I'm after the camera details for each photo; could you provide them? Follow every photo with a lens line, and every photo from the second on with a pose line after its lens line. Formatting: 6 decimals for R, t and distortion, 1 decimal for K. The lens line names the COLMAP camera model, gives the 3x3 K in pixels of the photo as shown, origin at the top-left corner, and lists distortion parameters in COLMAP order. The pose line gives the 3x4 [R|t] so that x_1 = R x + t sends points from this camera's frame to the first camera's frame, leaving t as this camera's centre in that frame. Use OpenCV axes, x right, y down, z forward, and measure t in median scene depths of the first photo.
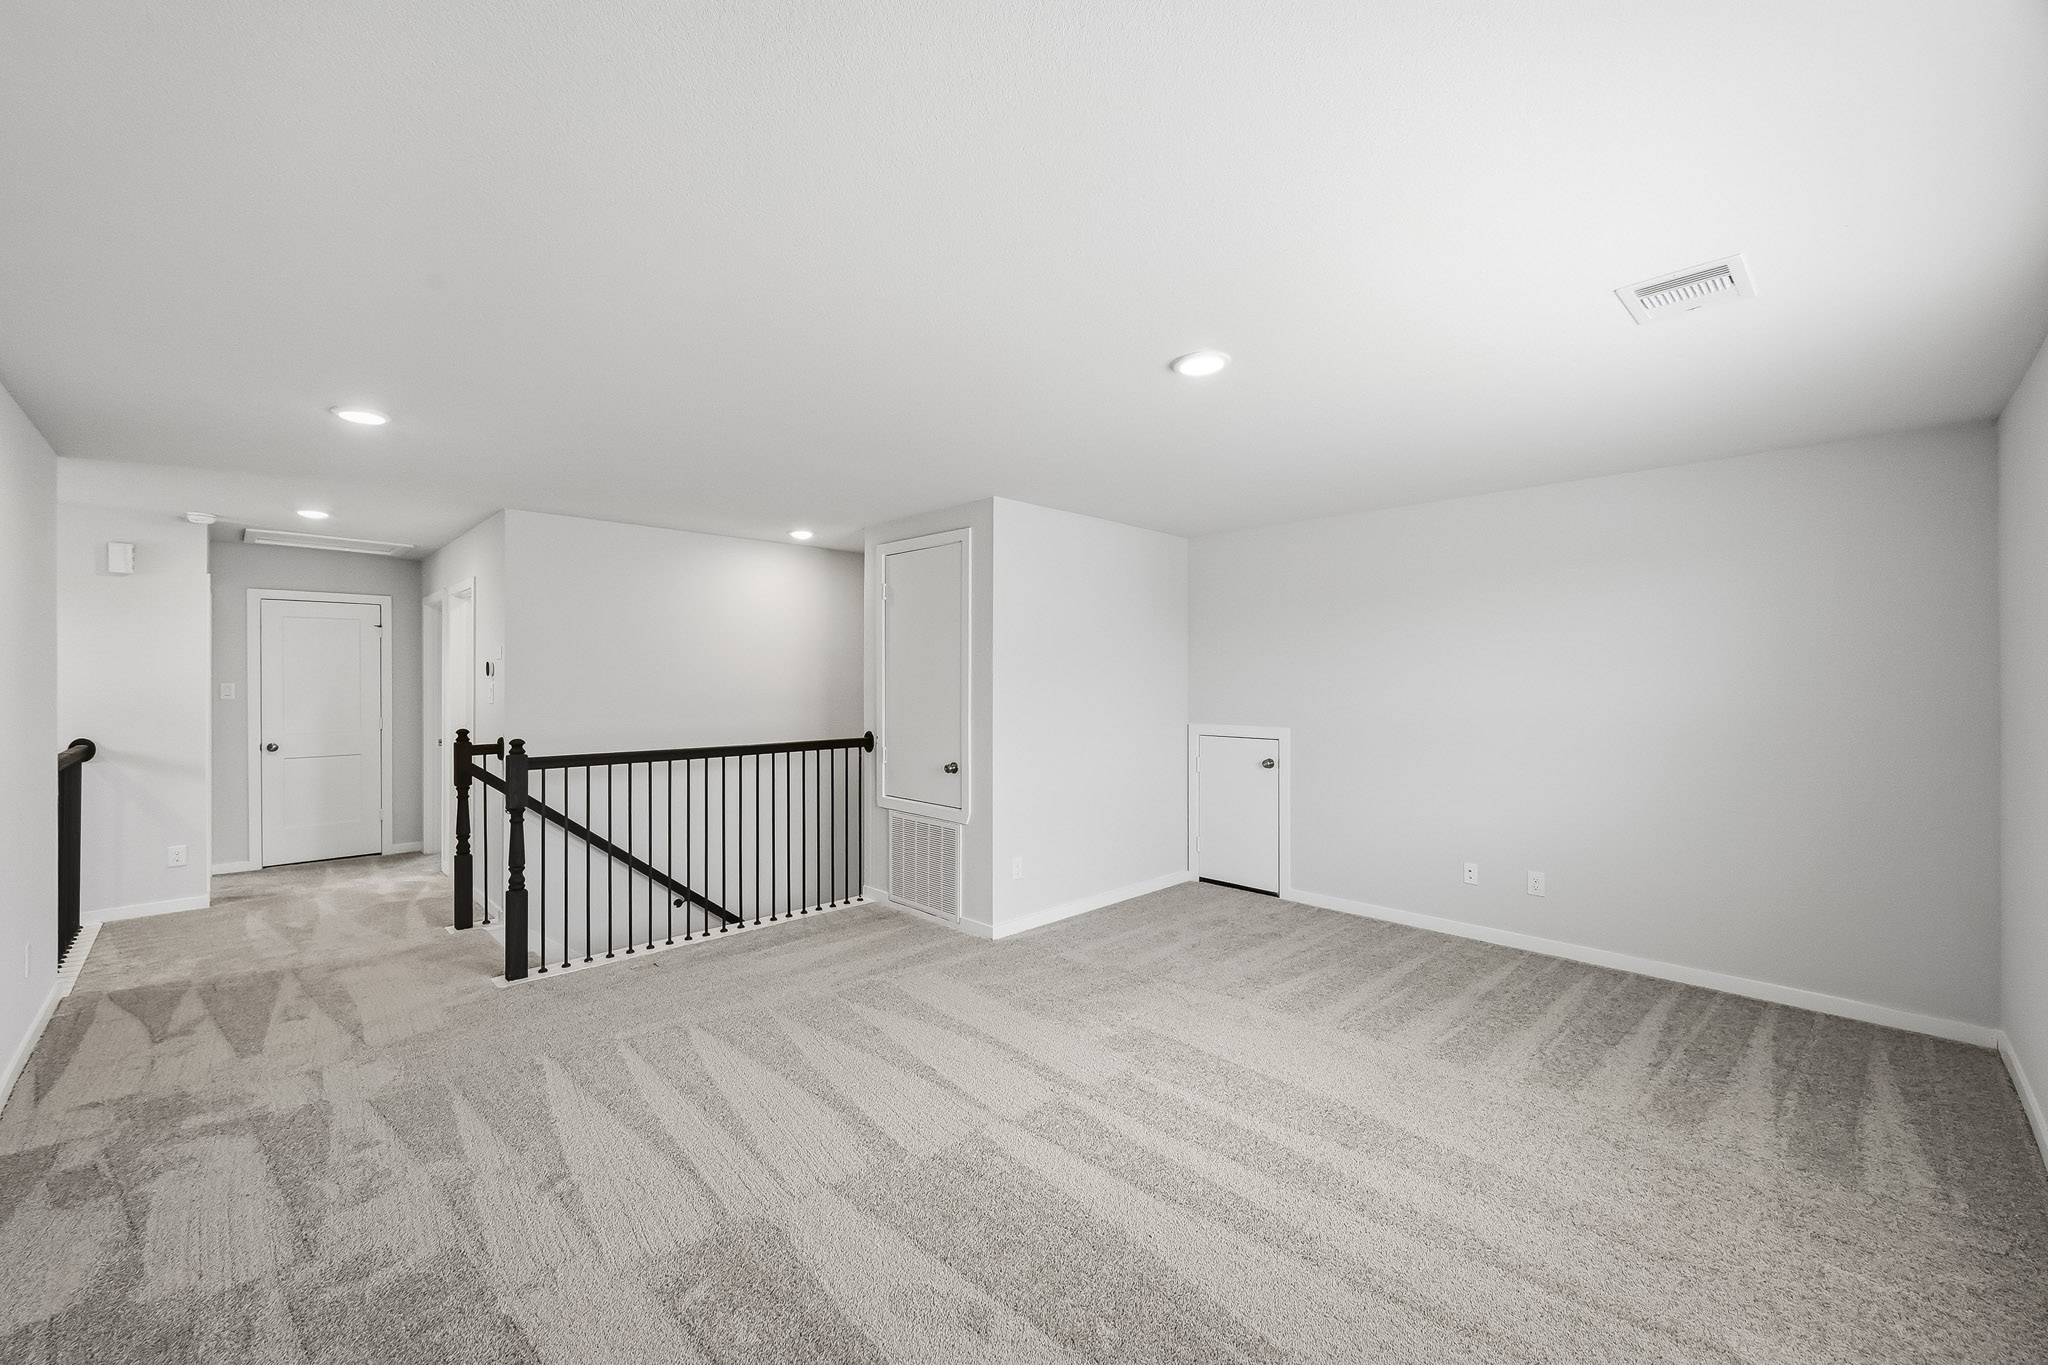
lens RADIAL K [[815.9, 0, 1031.0], [0, 815.9, 685.7], [0, 0, 1]] dist [0.004425, 0.000194]
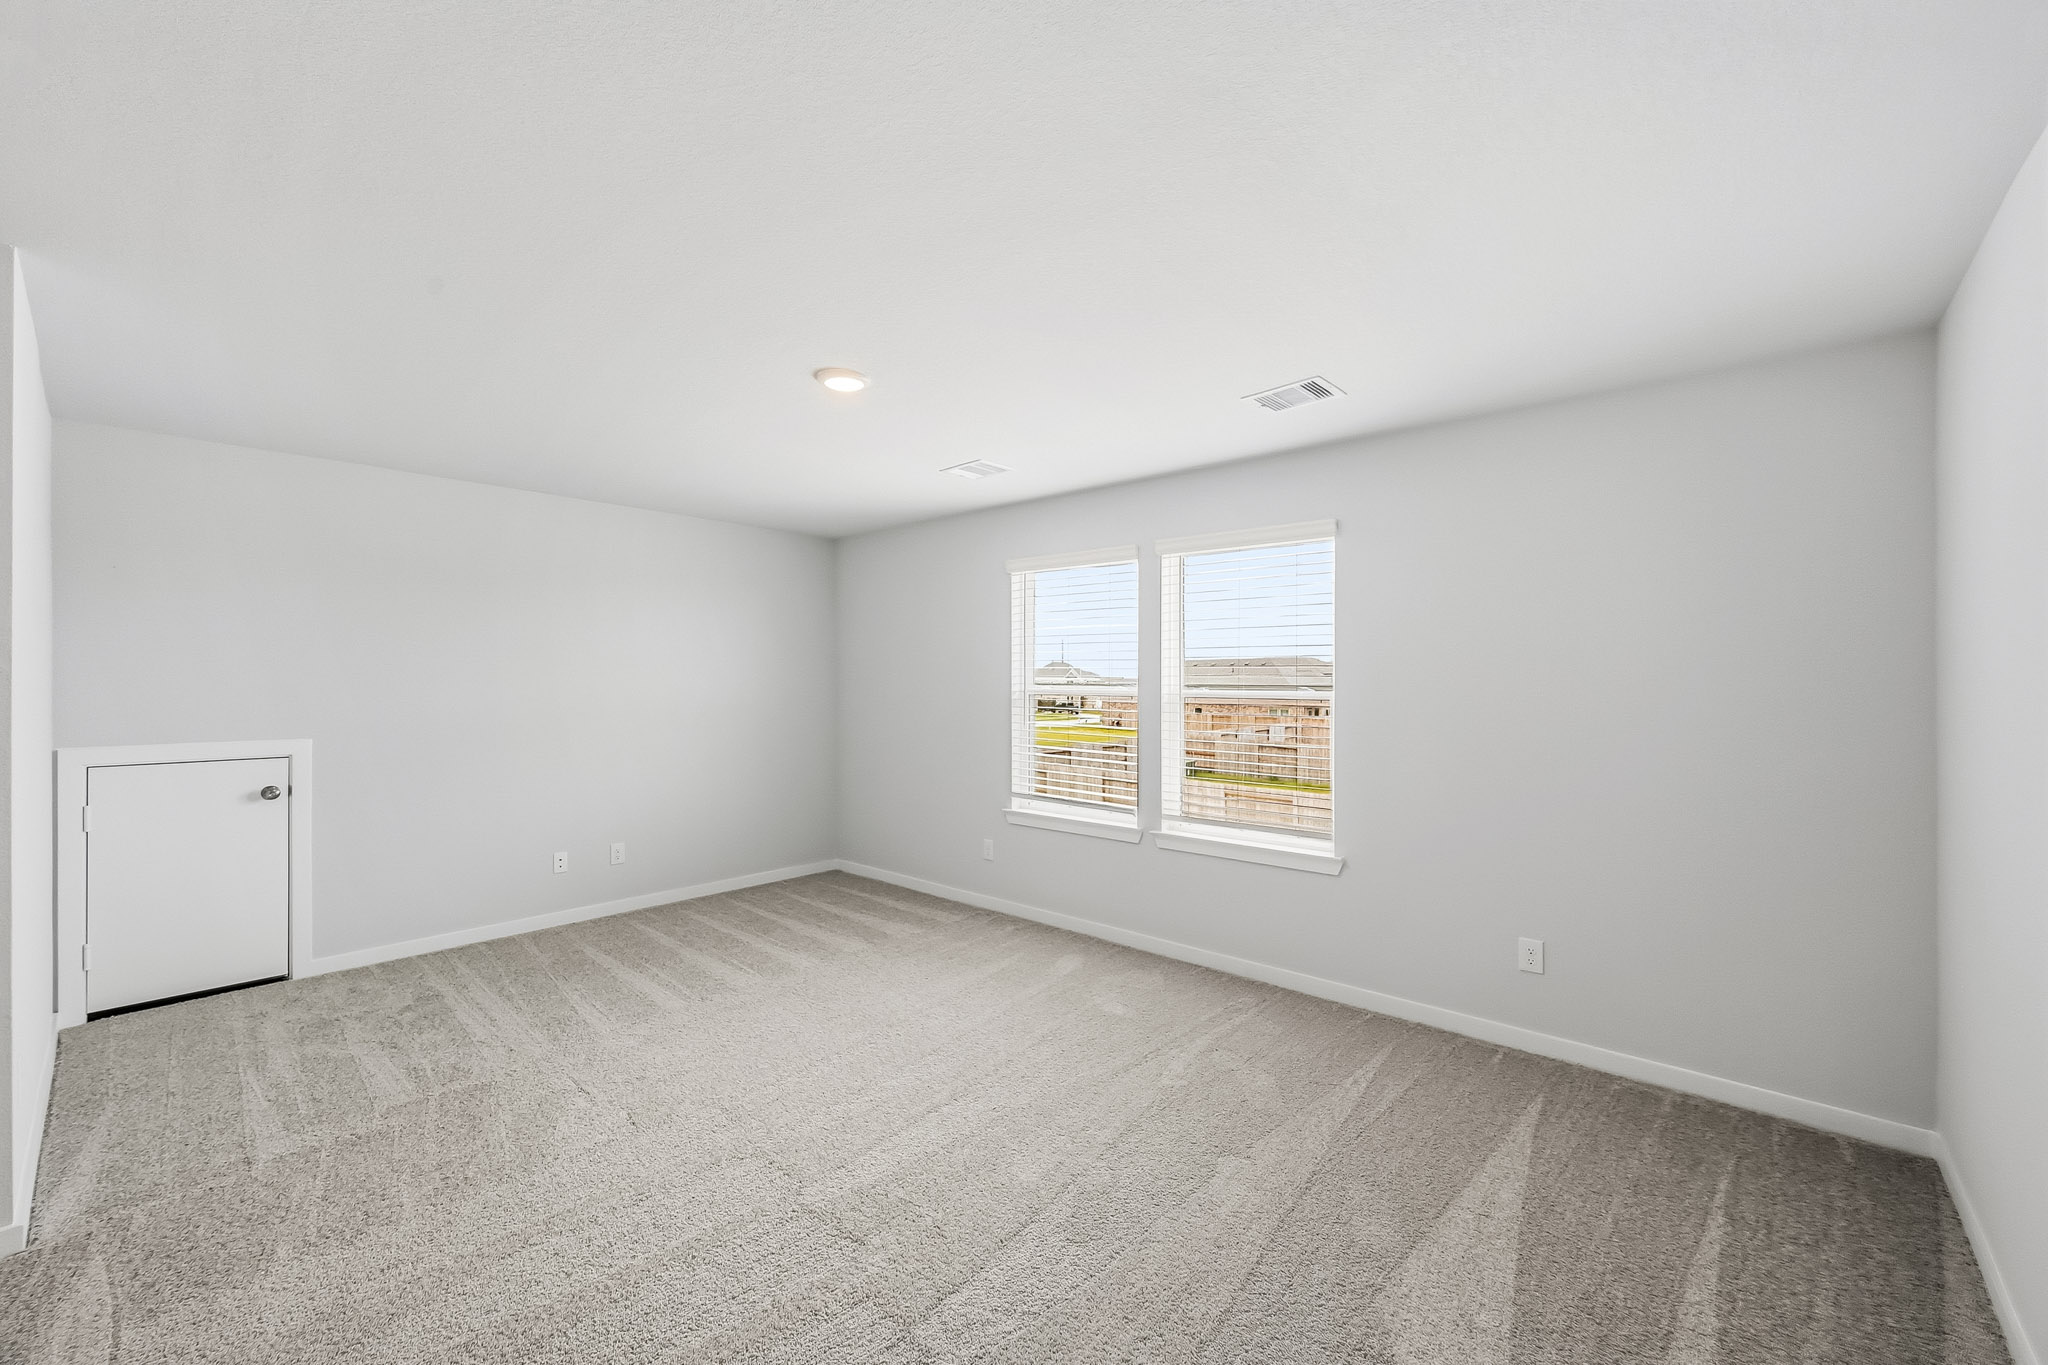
lens RADIAL K [[815.9, 0, 1026.5], [0, 815.9, 677.7], [0, 0, 1]] dist [0.004425, 0.000194]
pose [[-0.075476, 0.004454, 0.997138, -0.579353], [0.003149, 0.999986, -0.004228, 0.003028], [-0.997143, 0.002821, -0.075489, 0.529173]]
